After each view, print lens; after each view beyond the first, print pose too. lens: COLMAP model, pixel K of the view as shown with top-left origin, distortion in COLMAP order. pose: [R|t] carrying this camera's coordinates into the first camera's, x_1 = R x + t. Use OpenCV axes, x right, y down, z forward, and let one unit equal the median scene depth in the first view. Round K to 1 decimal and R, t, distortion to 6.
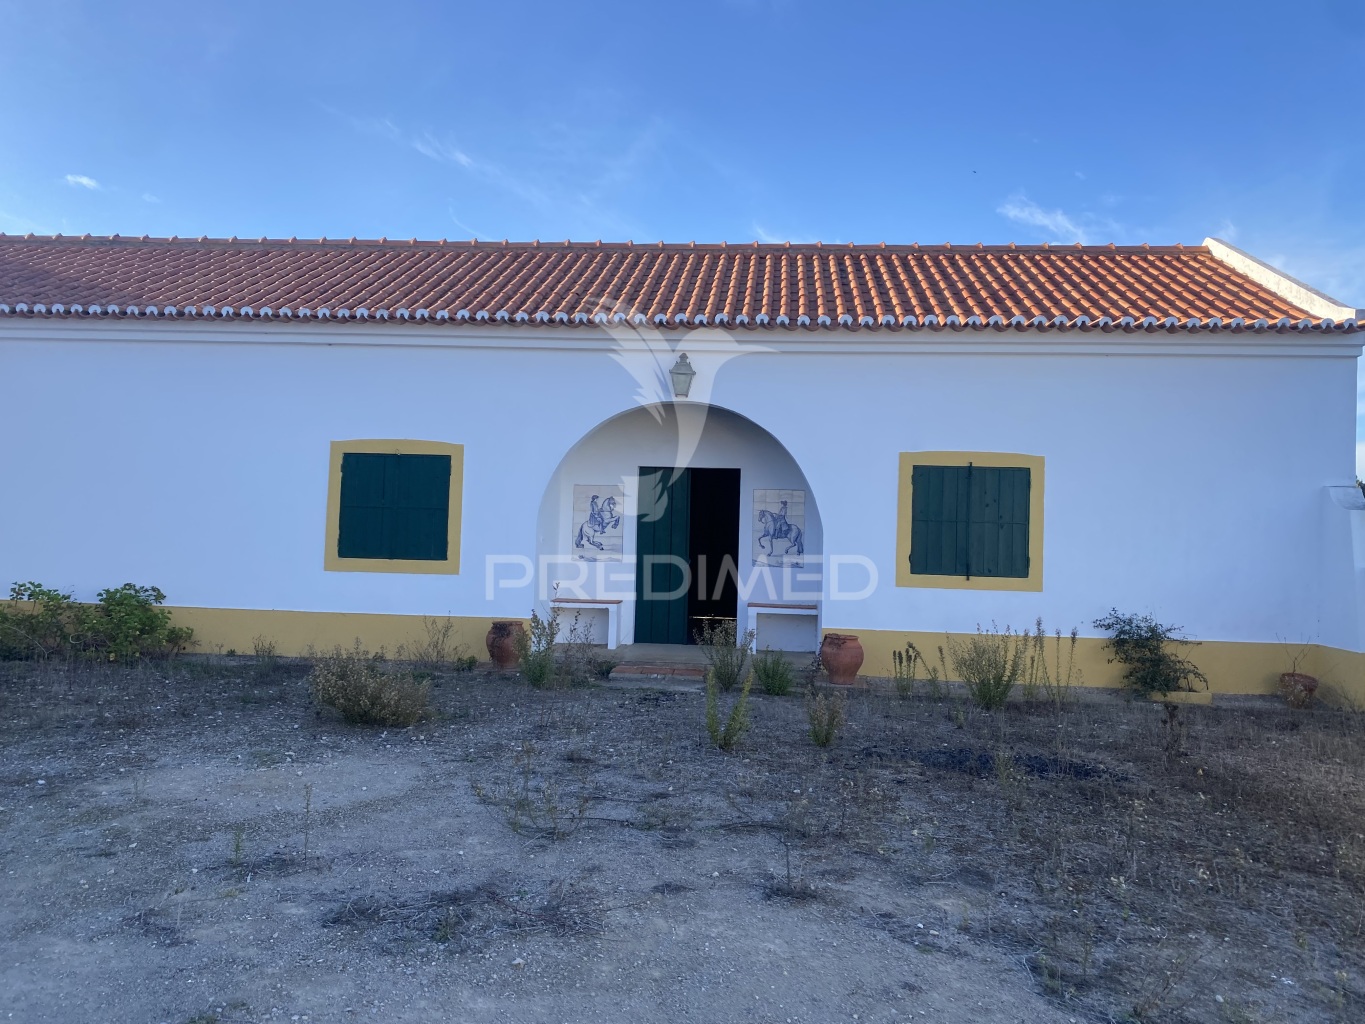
lens RADIAL K [[1032.1, 0, 682.0], [0, 1032.1, 499.1], [0, 0, 1]] dist [0.062528, -0.096121]
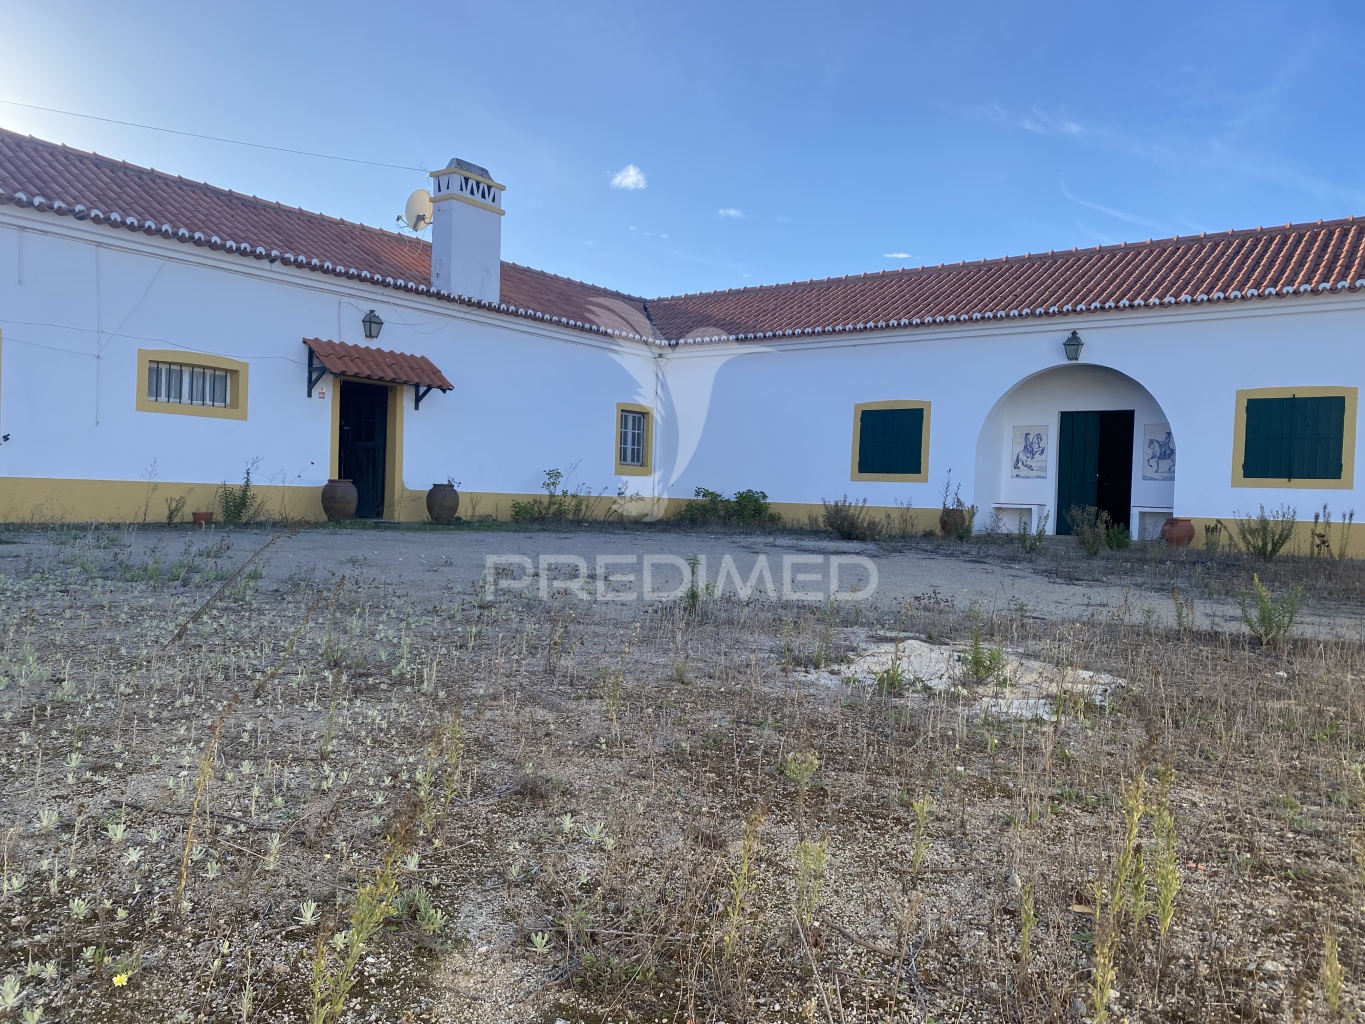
lens RADIAL K [[1064.9, 0, 680.3], [0, 1064.9, 528.7], [0, 0, 1]] dist [0.003991, -0.004887]
pose [[0.840959, 0.012050, -0.540965, 0.347681], [0.007977, 0.999367, 0.034661, 0.082112], [0.541040, -0.033464, 0.840331, -0.585722]]
